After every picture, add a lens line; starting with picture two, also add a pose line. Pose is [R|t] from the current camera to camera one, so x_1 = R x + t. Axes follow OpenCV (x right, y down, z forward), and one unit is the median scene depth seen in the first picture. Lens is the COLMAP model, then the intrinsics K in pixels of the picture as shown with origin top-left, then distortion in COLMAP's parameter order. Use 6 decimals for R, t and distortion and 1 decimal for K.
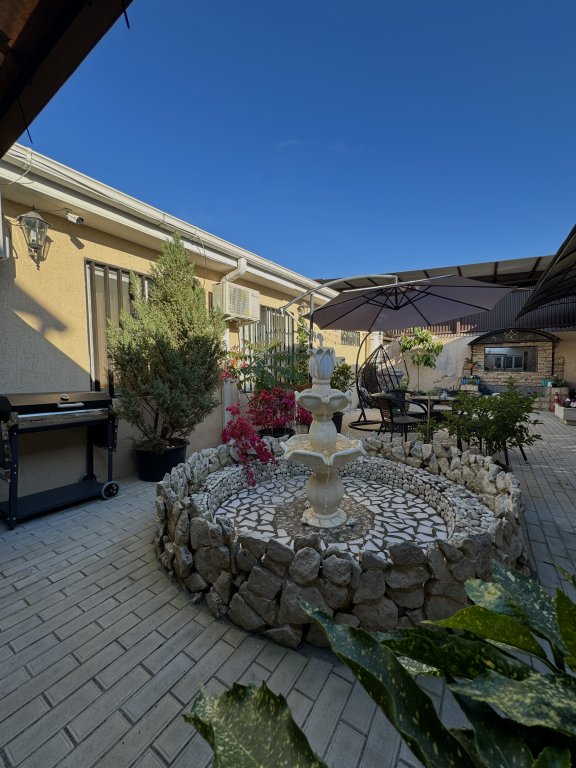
lens RADIAL K [[307.6, 0, 288.0], [0, 307.6, 384.0], [0, 0, 1]] dist [-0.000603, -0.000041]
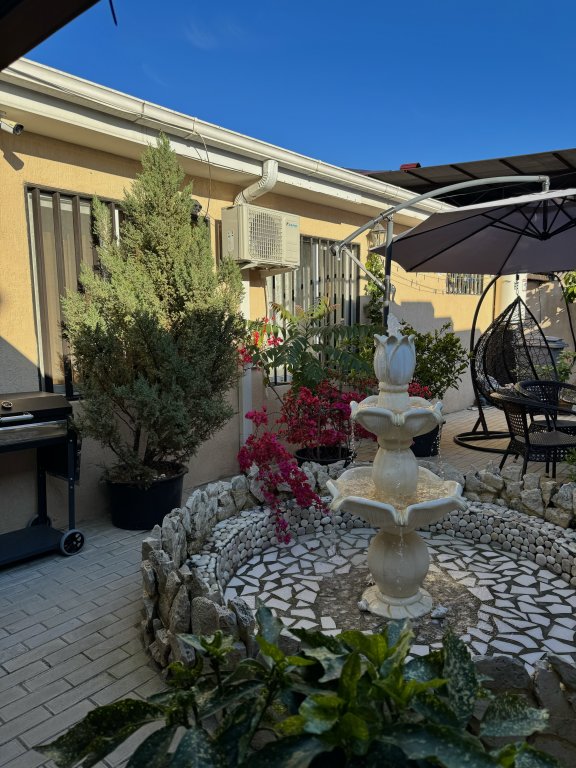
lens RADIAL K [[546.3, 0, 288.0], [0, 546.3, 384.0], [0, 0, 1]] dist [0.090258, -0.134075]
pose [[0.992363, 0.010786, -0.122880, 0.026357], [-0.002526, 0.997738, 0.067178, -0.072787], [0.123327, -0.066355, 0.990145, -0.099897]]
